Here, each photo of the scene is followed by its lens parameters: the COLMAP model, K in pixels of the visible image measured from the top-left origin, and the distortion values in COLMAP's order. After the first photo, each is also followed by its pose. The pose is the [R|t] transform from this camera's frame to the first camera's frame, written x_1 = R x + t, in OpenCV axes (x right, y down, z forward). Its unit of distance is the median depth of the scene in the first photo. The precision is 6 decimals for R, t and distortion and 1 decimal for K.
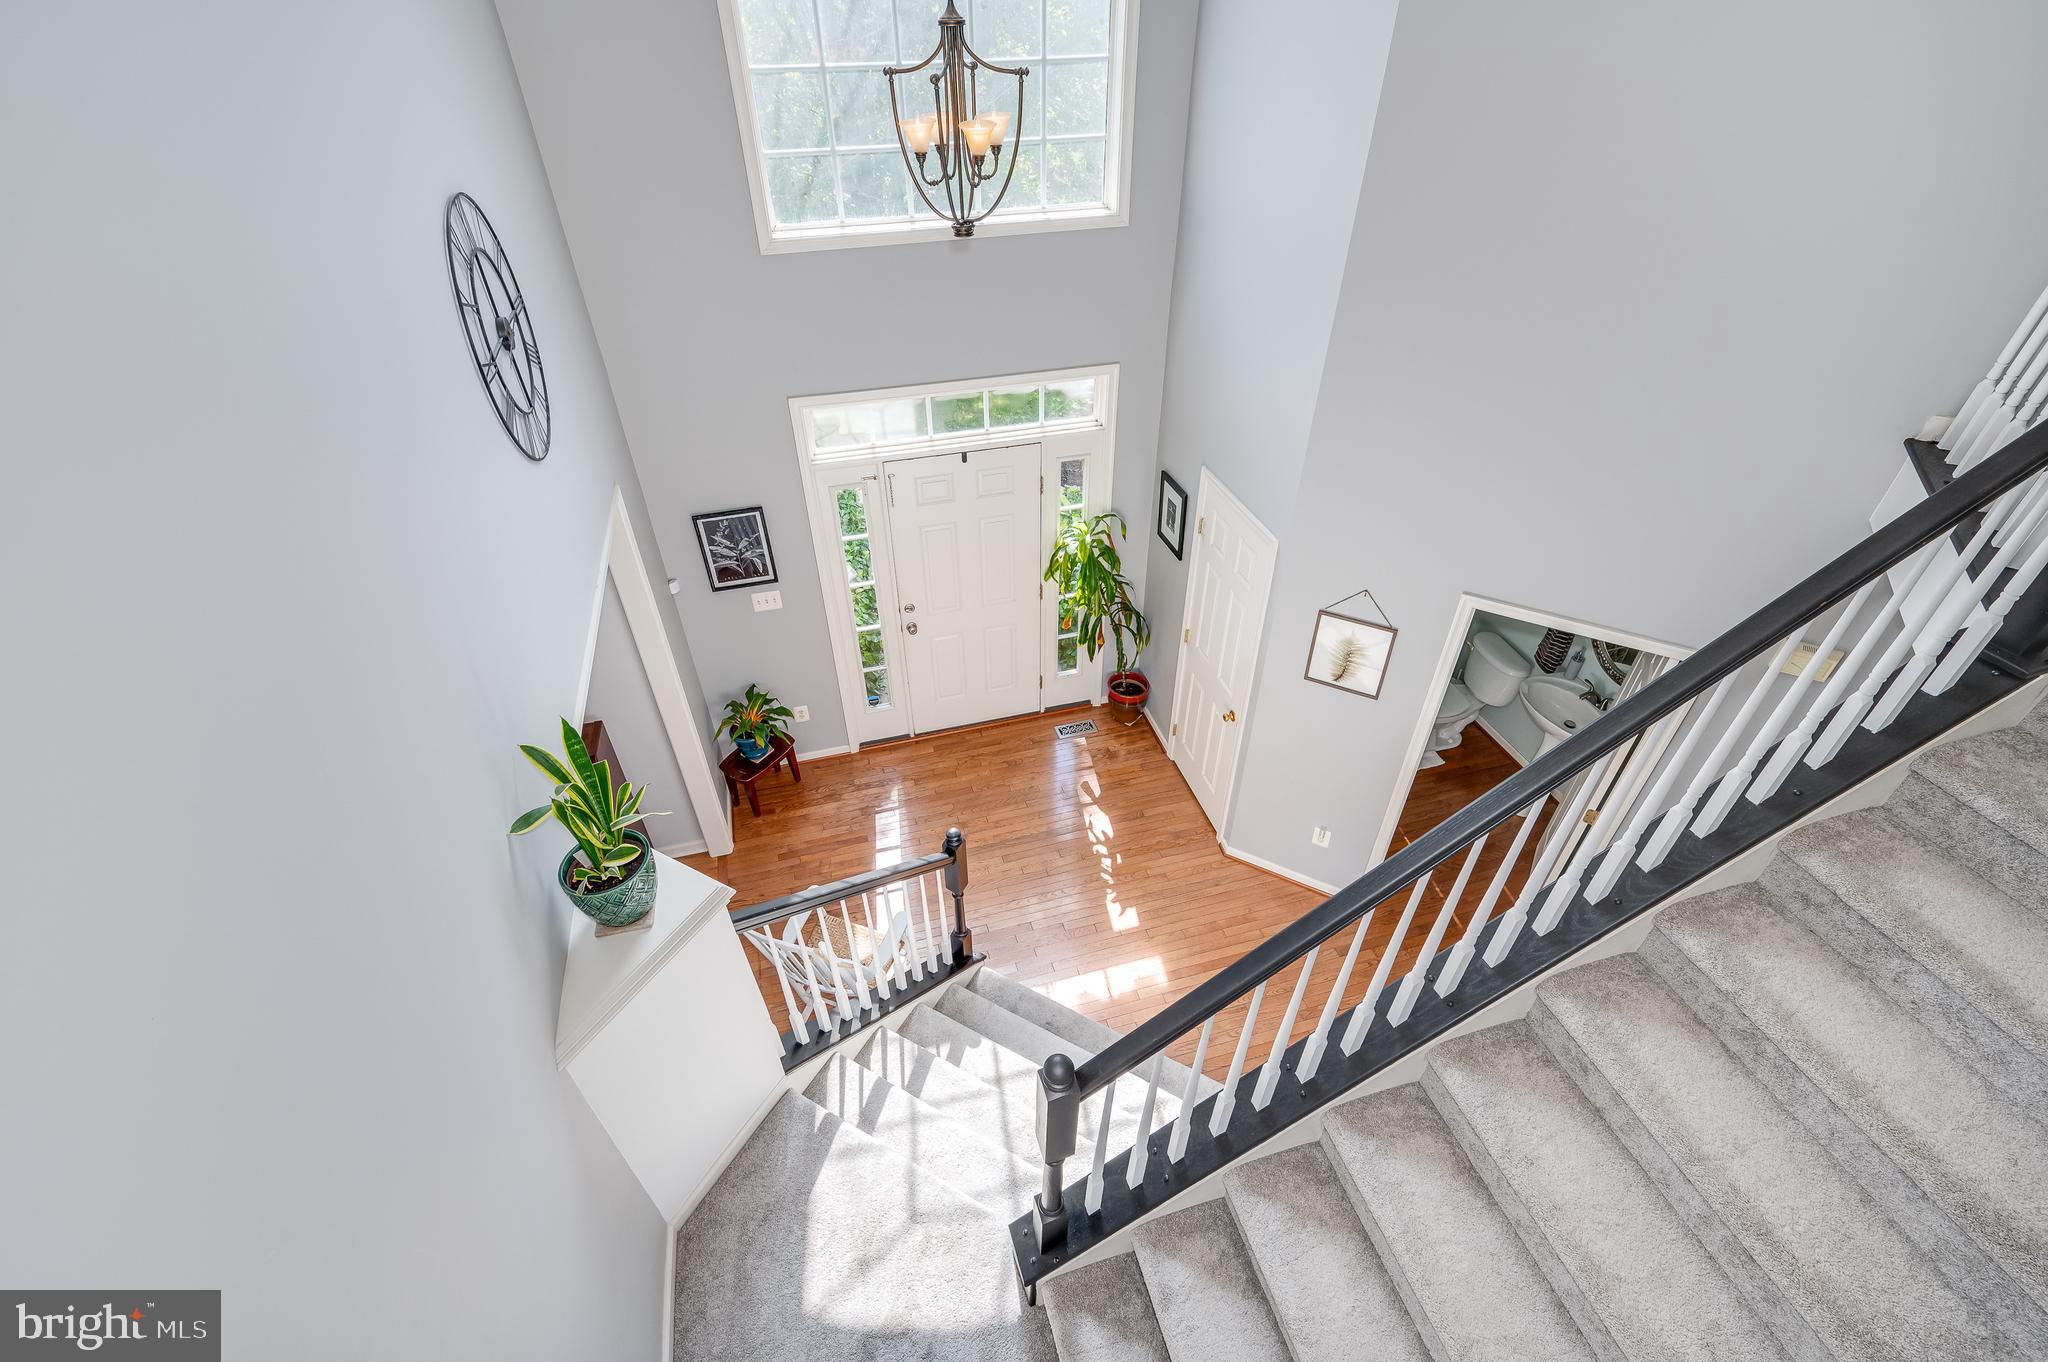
lens RADIAL K [[900.8, 0, 1034.1], [0, 900.8, 682.0], [0, 0, 1]] dist [0.000022, 0.001273]
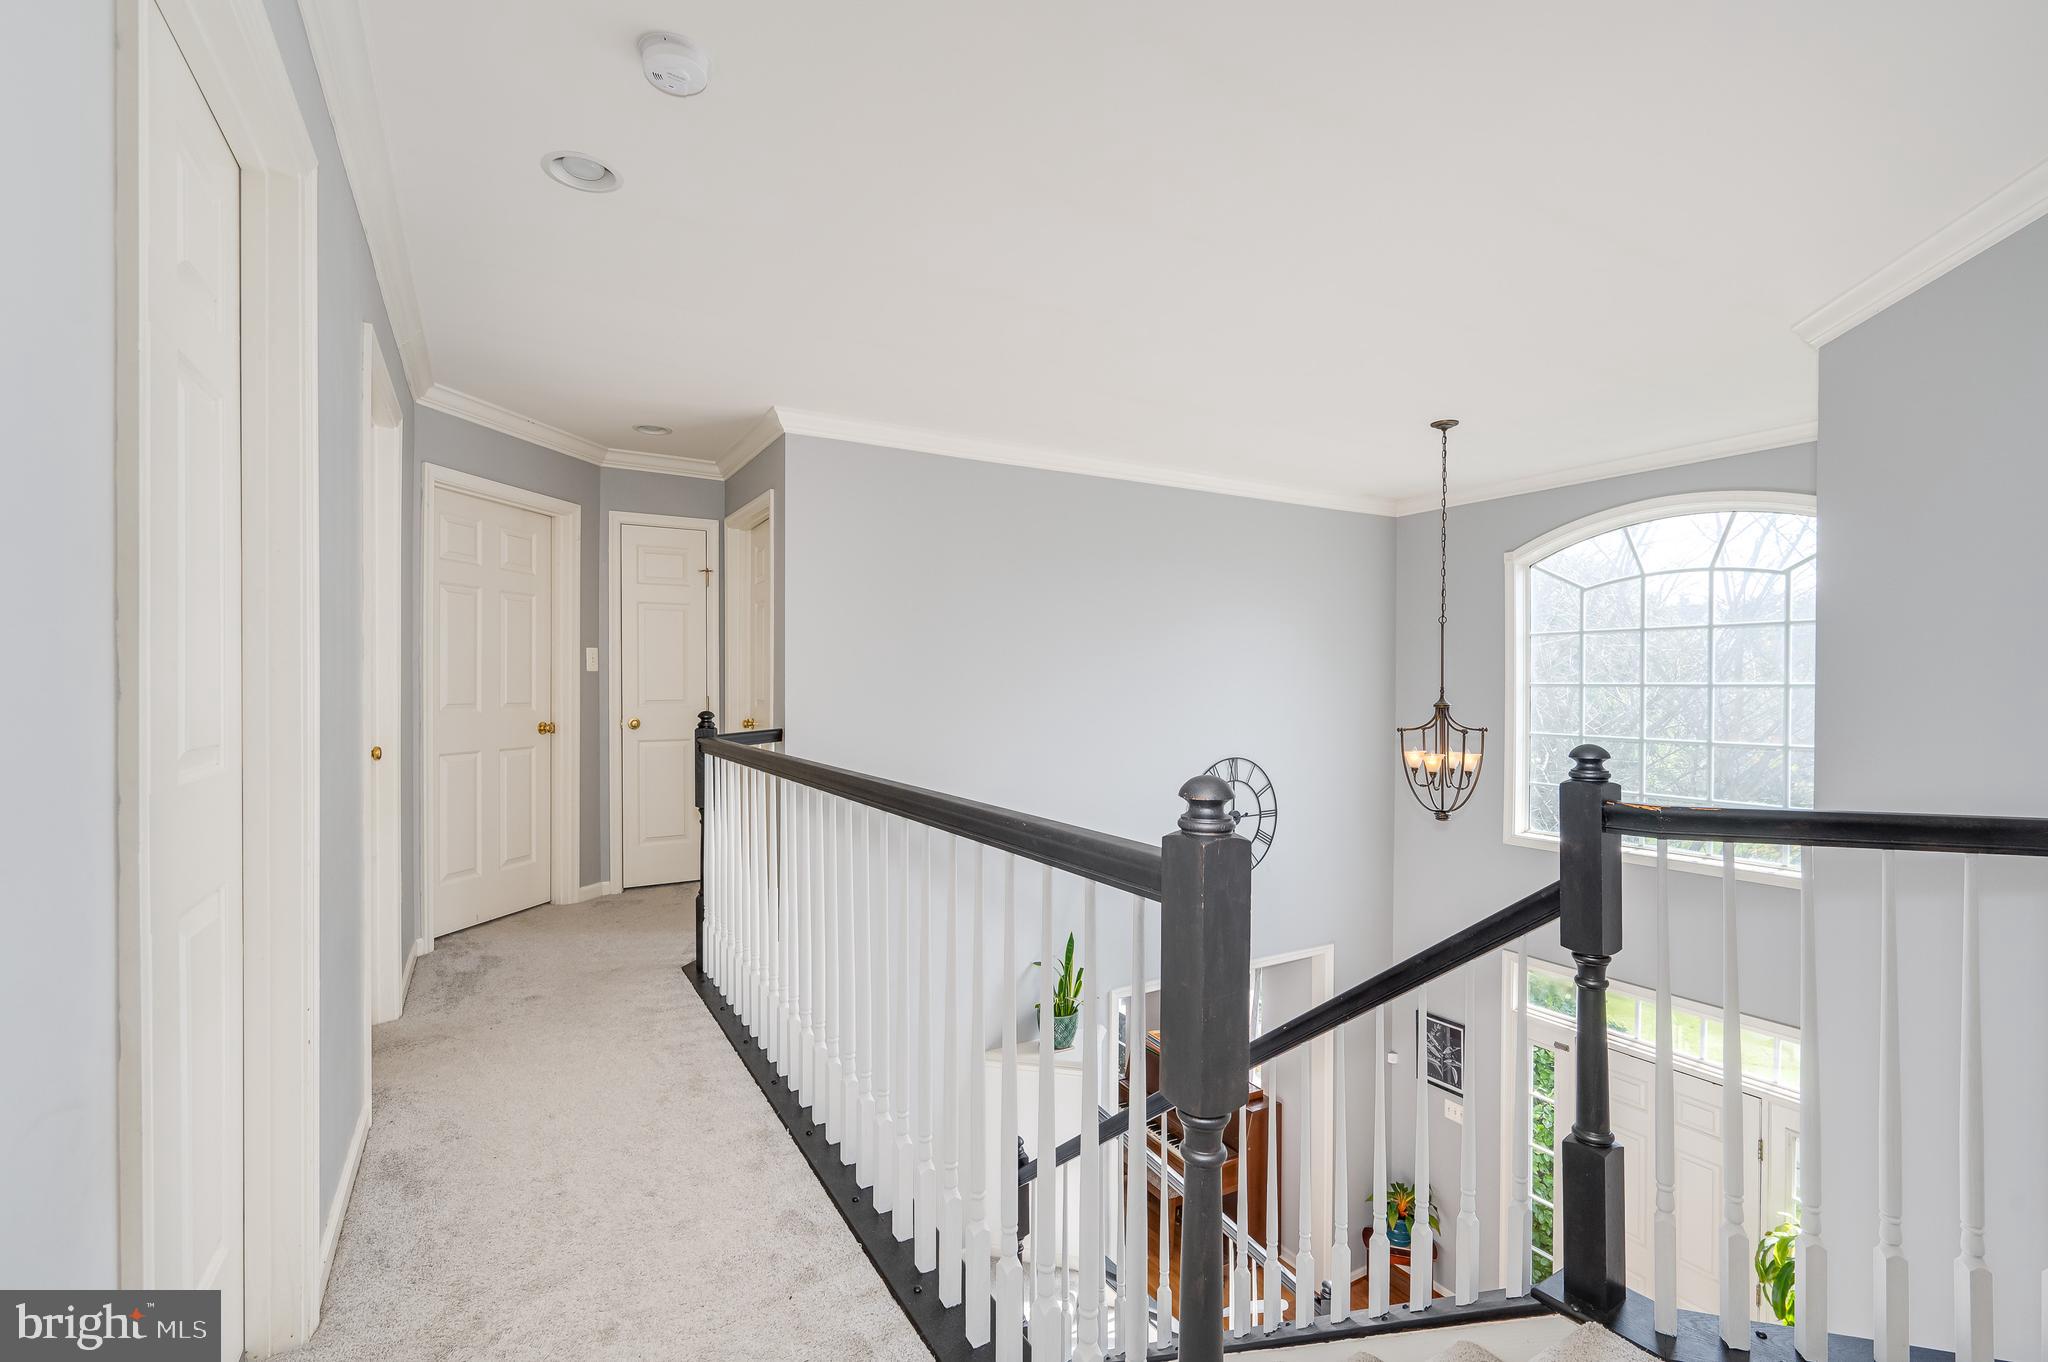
lens RADIAL K [[900.8, 0, 1030.0], [0, 900.8, 683.1], [0, 0, 1]] dist [0.000022, 0.001273]
pose [[0.252012, 0.000452, -0.967724, 0.844425], [-0.600052, 0.784623, -0.155897, -0.016710], [0.759228, 0.619973, 0.198006, 0.022208]]
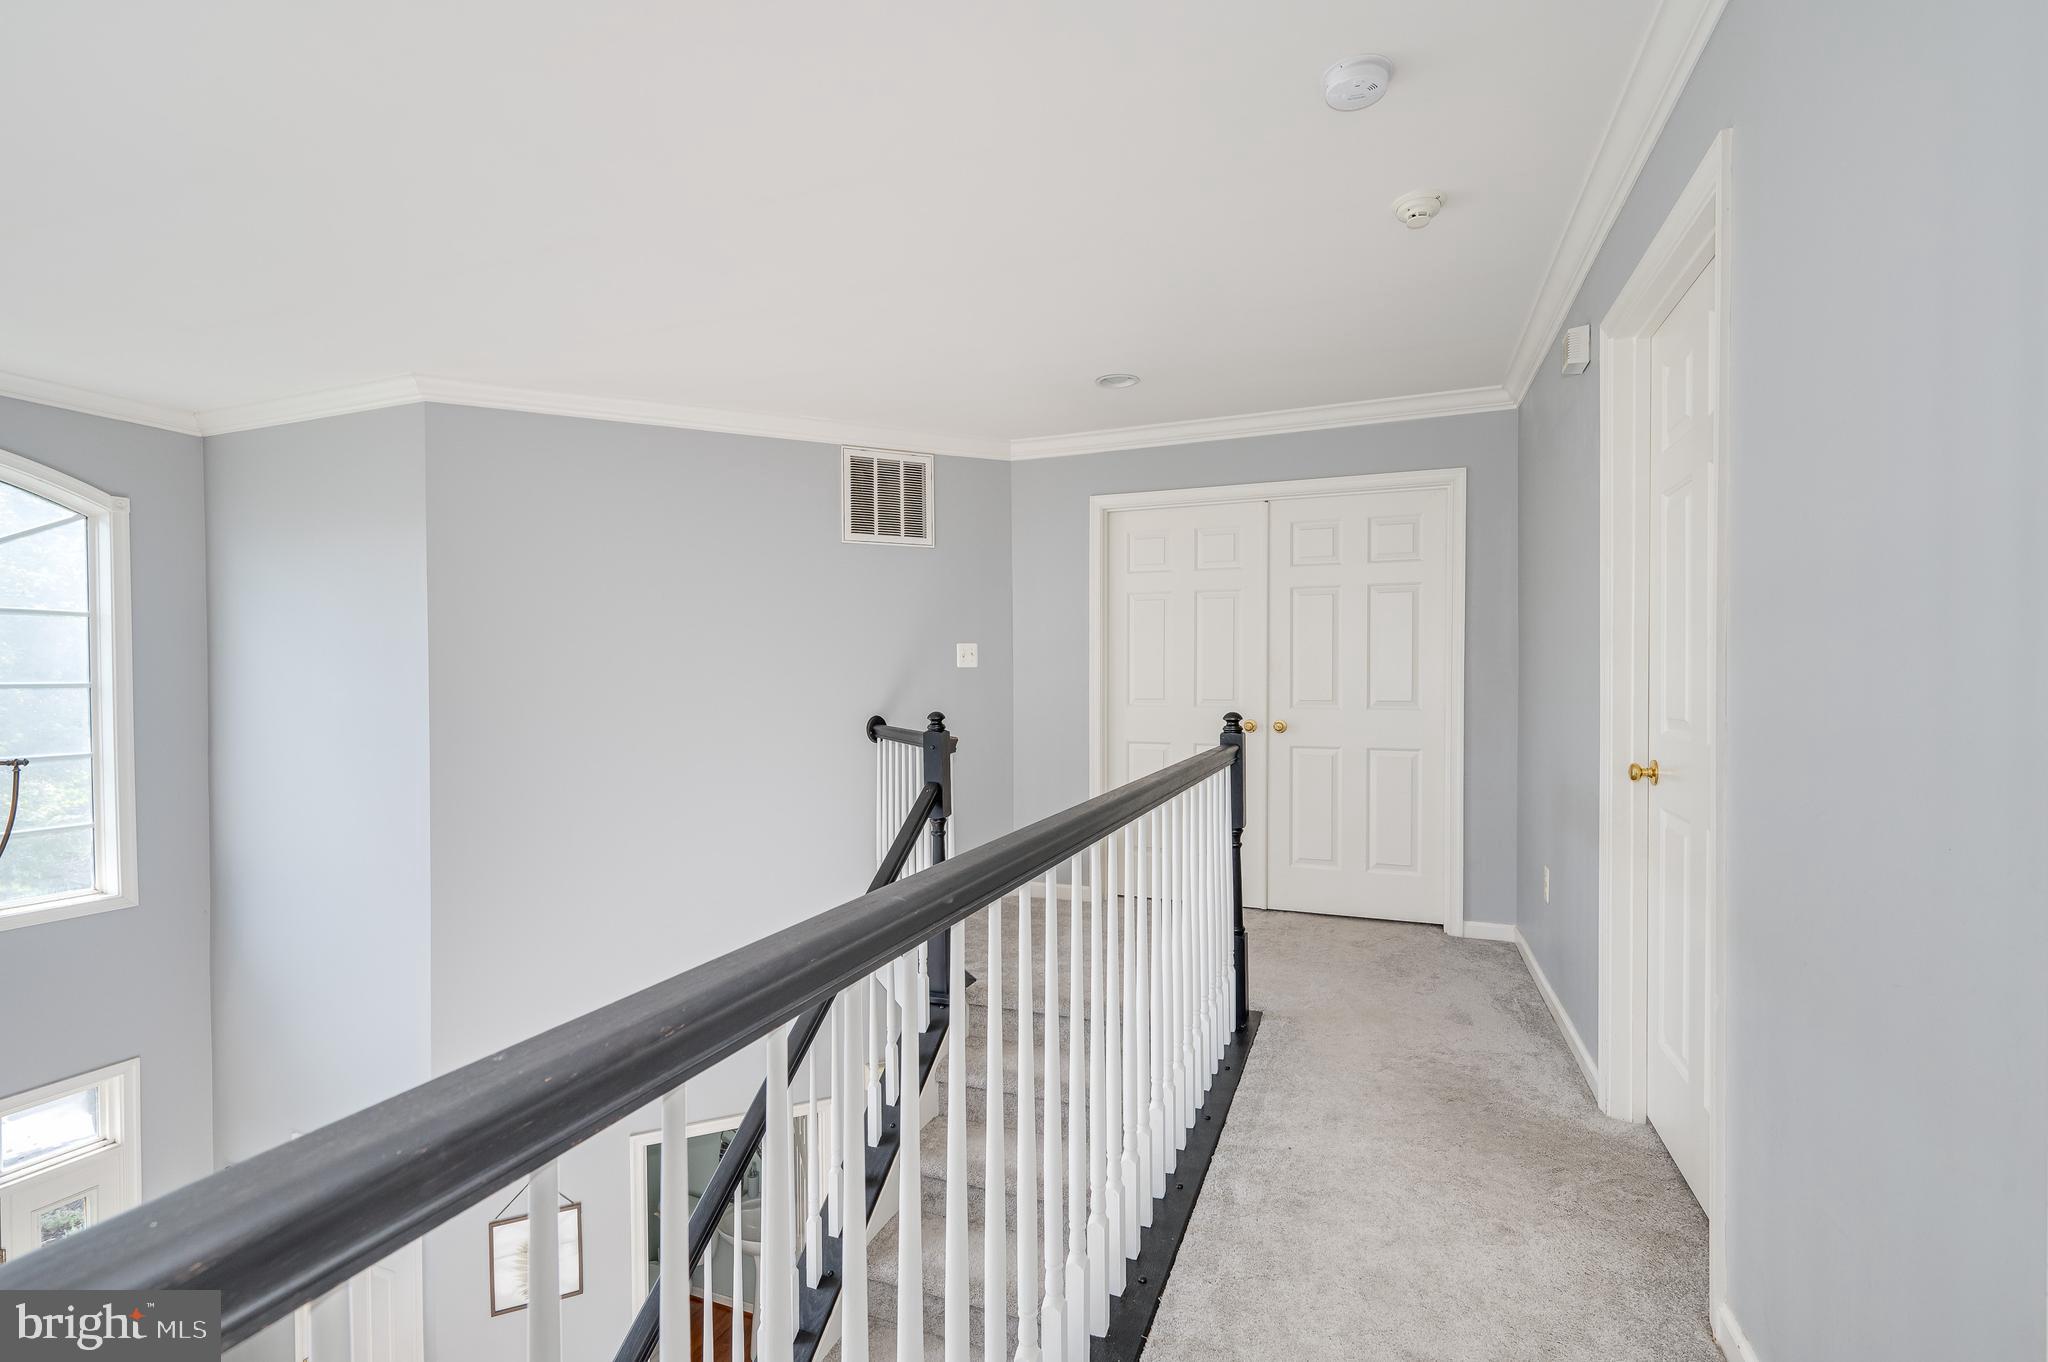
lens RADIAL K [[900.8, 0, 1028.8], [0, 900.8, 694.4], [0, 0, 1]] dist [0.000022, 0.001273]
pose [[0.601841, -0.011067, 0.798539, -0.086456], [0.496508, 0.788357, -0.363281, 0.107232], [-0.625513, 0.615119, 0.479960, -0.131291]]
